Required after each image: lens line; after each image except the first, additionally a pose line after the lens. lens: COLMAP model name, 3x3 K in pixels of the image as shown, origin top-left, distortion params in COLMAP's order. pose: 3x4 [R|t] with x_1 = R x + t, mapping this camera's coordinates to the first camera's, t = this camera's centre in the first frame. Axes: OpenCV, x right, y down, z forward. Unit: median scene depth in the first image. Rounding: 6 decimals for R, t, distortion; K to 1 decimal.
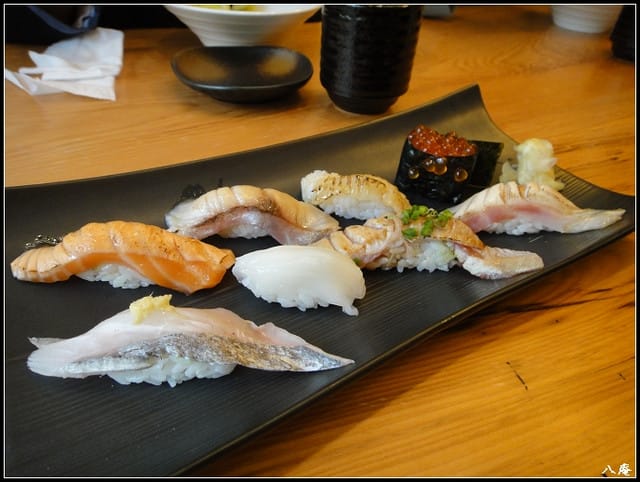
lens RADIAL K [[392.7, 0, 320.0], [0, 392.7, 241.0], [0, 0, 1]] dist [0.006529, 0.000723]
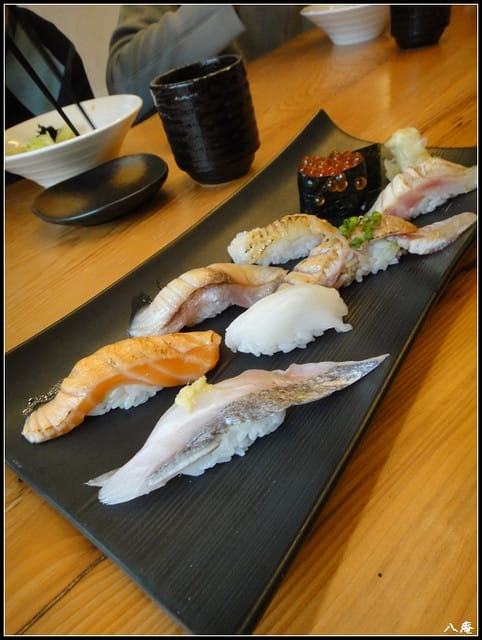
lens RADIAL K [[392.7, 0, 241.0], [0, 392.7, 320.0], [0, 0, 1]] dist [0.006529, 0.000723]
pose [[0.899155, -0.428642, 0.088243, -0.228307], [0.430156, 0.902752, 0.002049, 0.031731], [-0.080540, 0.036116, 0.996097, -0.029548]]
